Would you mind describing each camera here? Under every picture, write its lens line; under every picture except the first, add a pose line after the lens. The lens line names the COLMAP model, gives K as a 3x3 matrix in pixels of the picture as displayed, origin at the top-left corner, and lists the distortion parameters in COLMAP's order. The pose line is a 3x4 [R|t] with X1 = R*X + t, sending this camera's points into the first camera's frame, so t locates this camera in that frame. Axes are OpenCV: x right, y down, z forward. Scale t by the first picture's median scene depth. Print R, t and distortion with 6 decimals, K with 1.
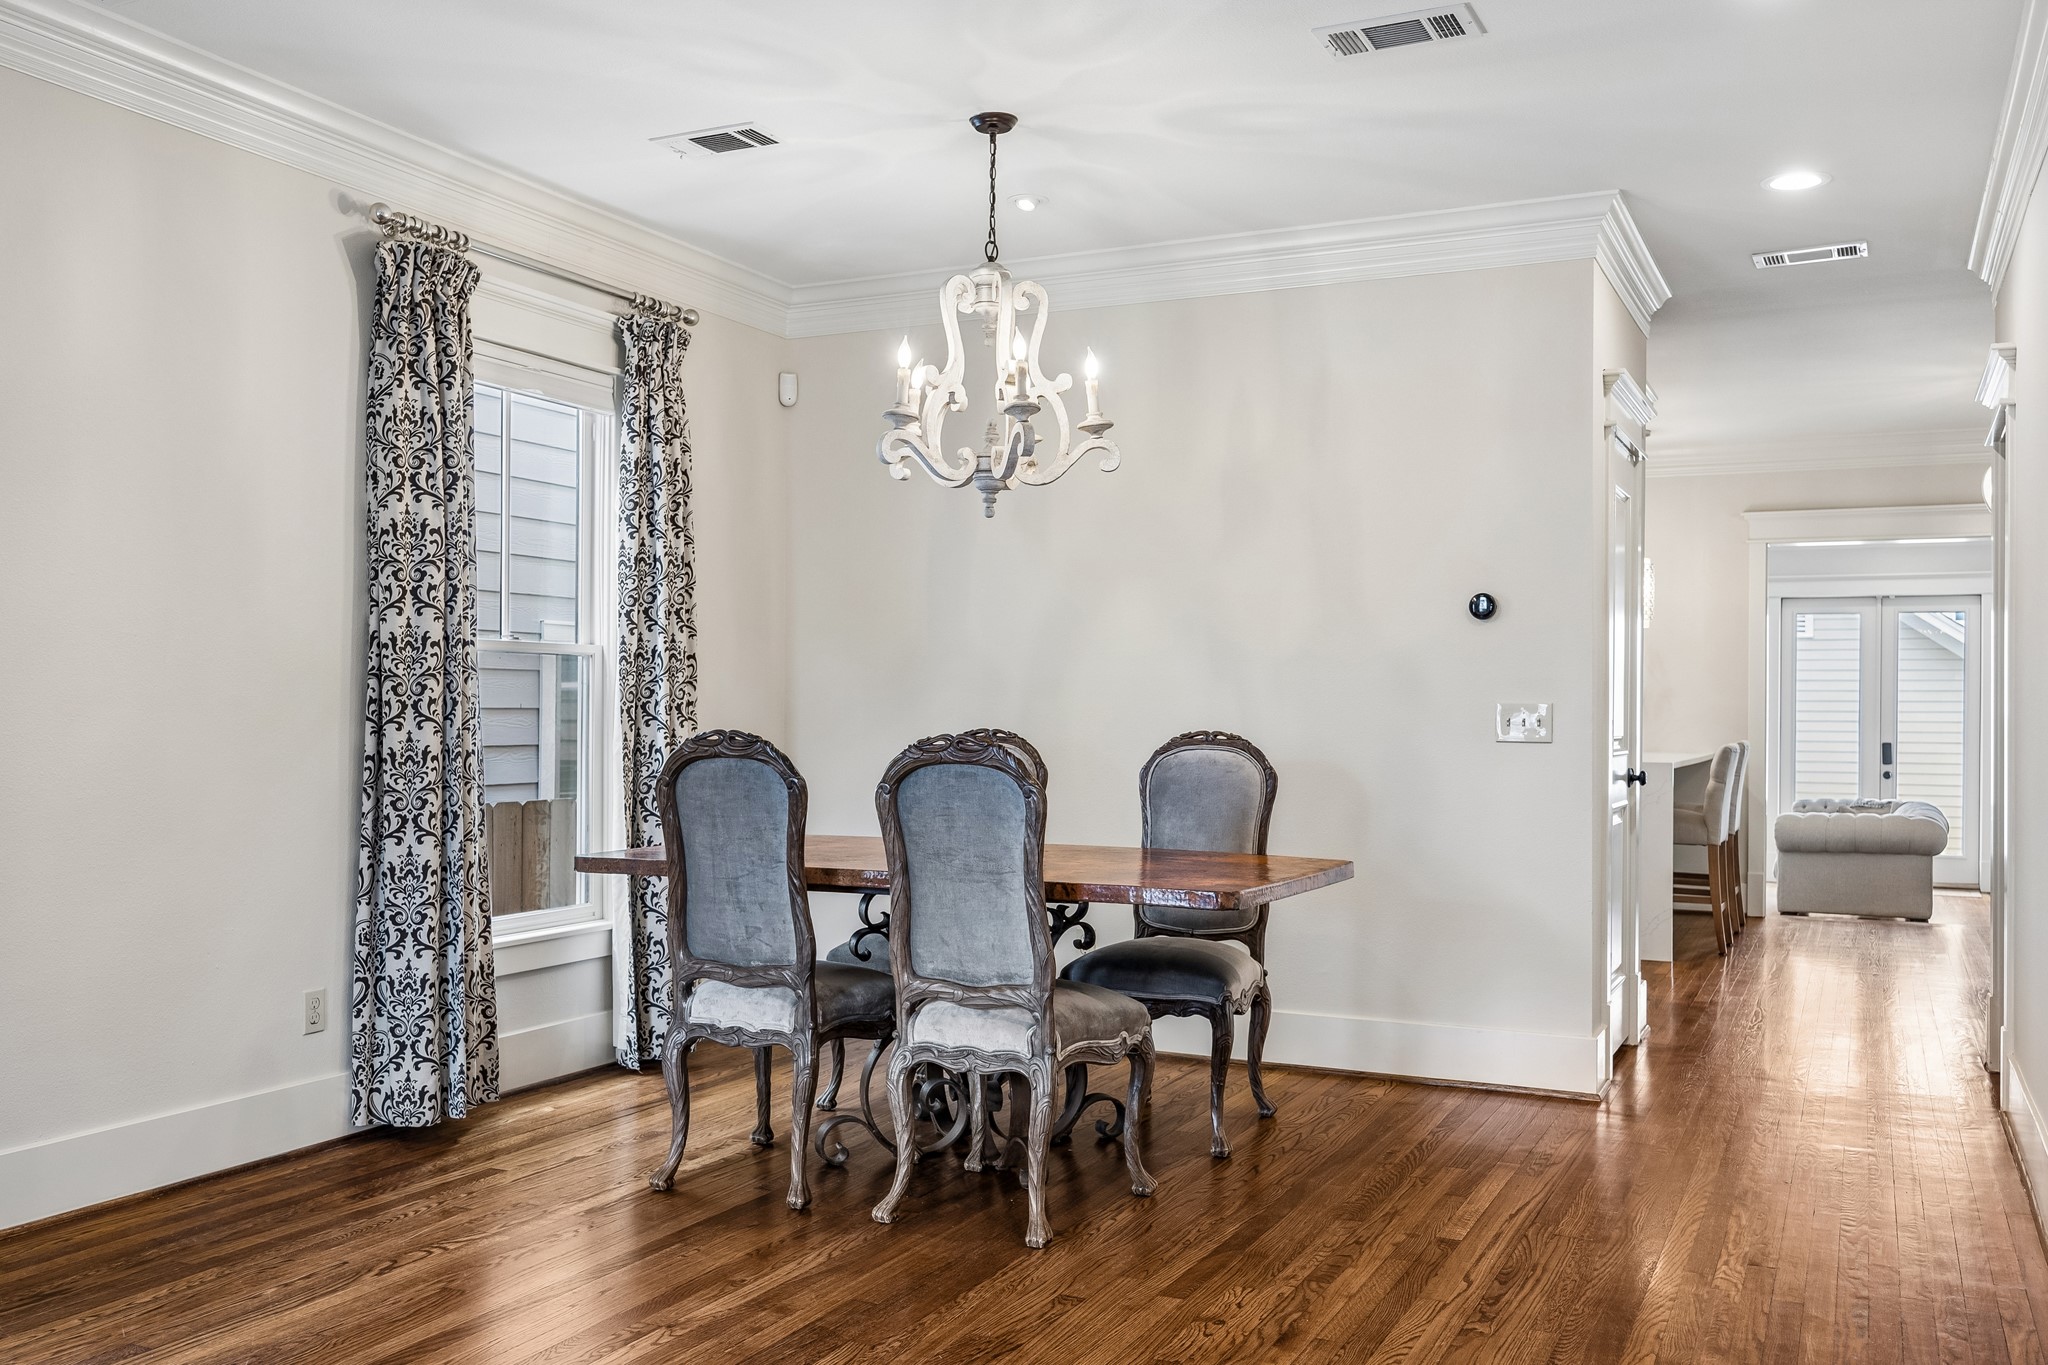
lens RADIAL K [[1781.5, 0, 1024.1], [0, 1781.5, 722.9], [0, 0, 1]] dist [0.006623, 0.005951]
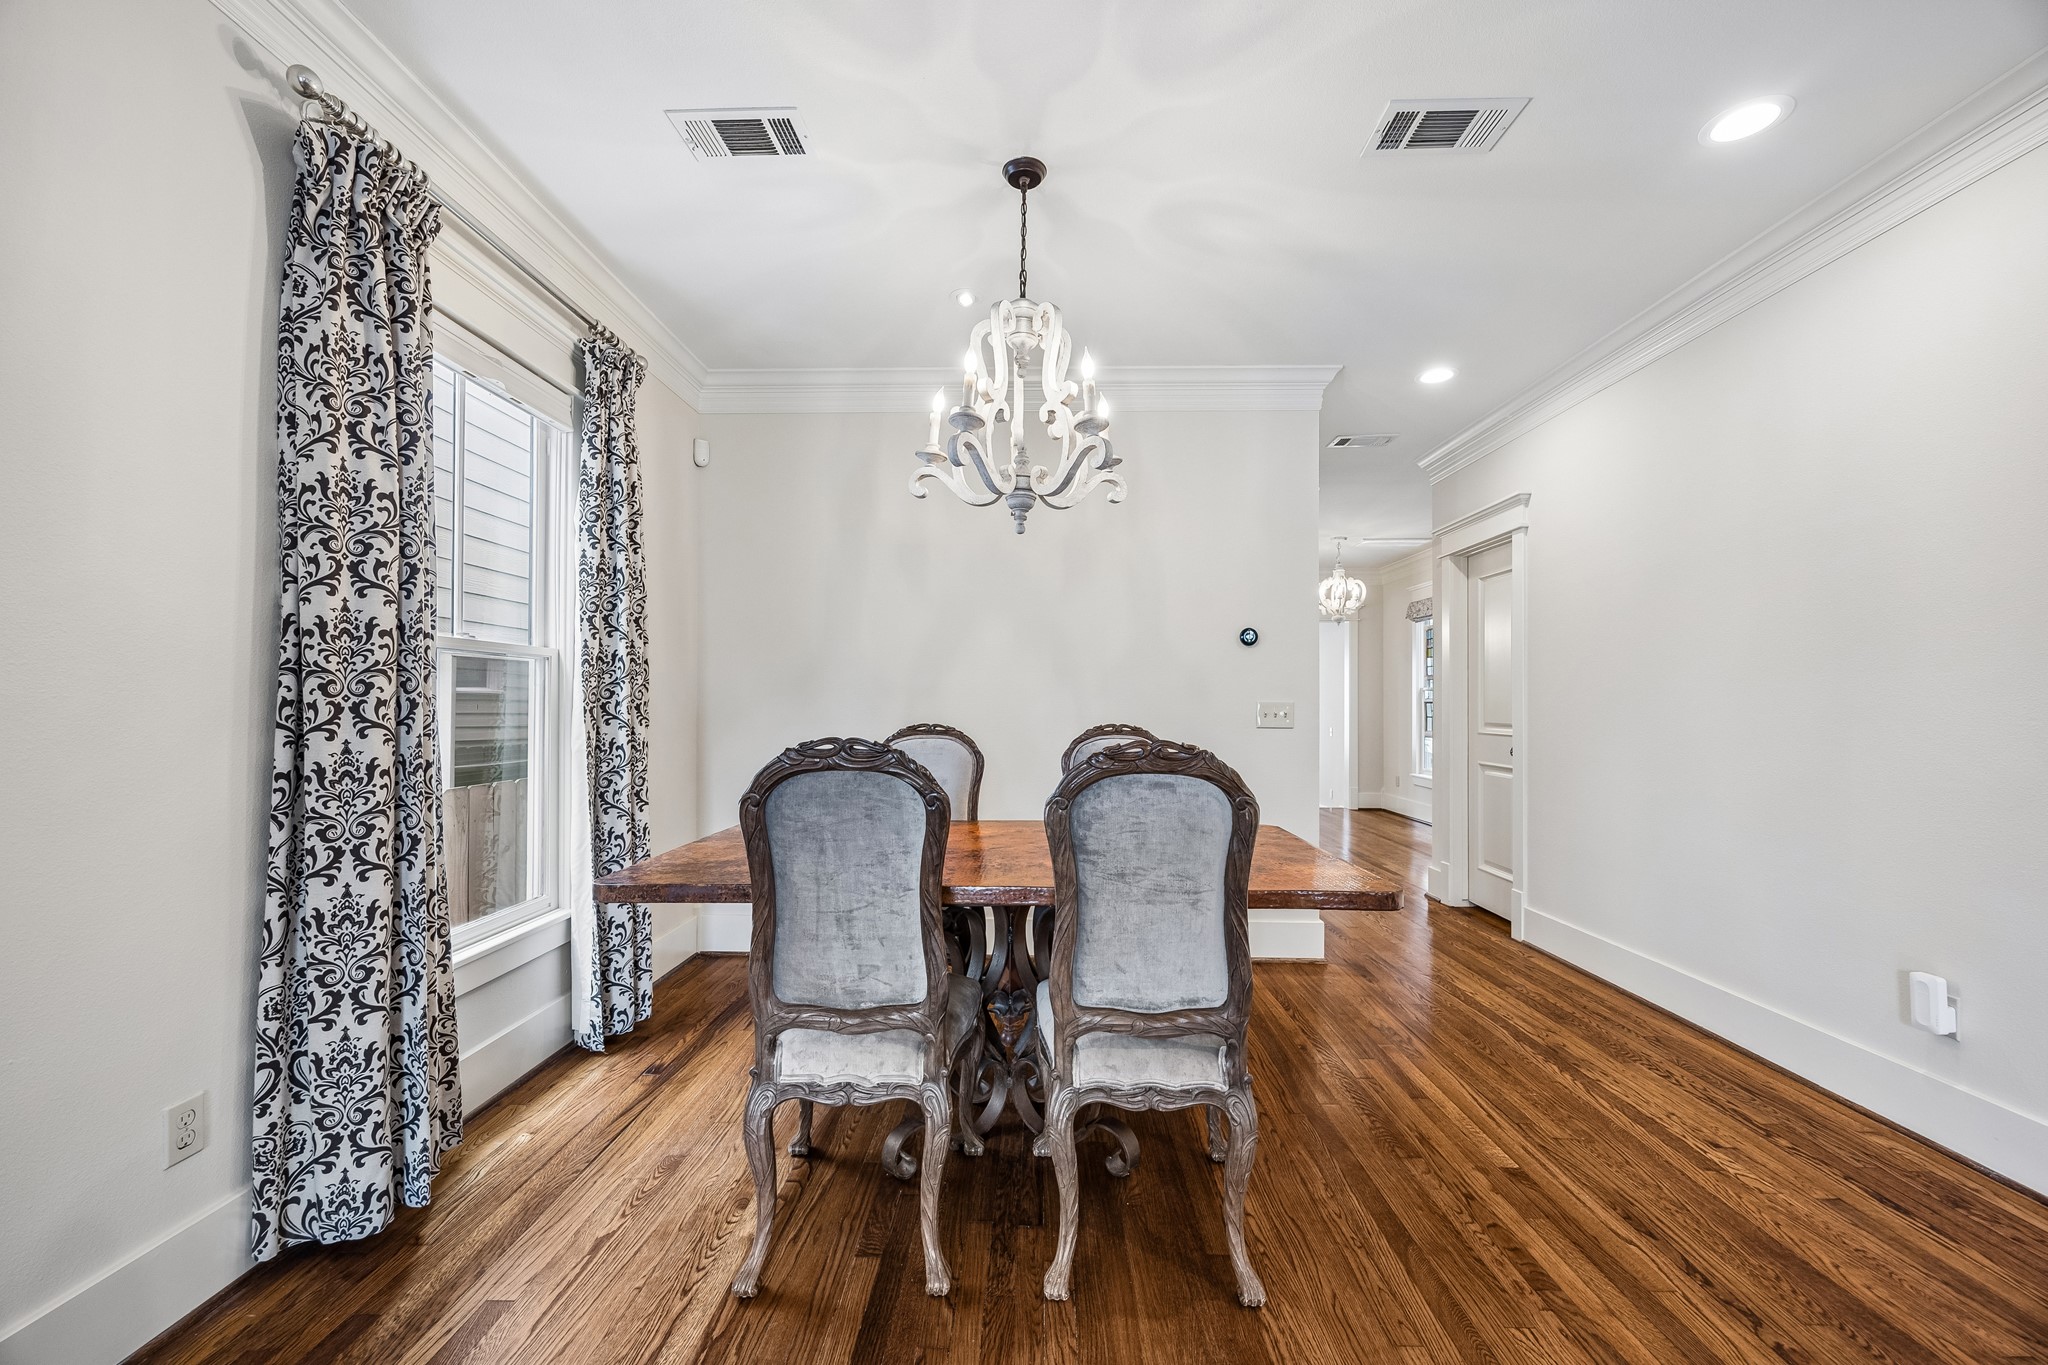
lens RADIAL K [[794.1, 0, 1030.1], [0, 794.1, 700.7], [0, 0, 1]] dist [-0.001274, -0.000216]
pose [[0.909920, -0.001496, 0.414782, -0.212668], [0.005764, 0.999943, -0.009040, -0.008312], [-0.414744, 0.010616, 0.909876, 0.547125]]
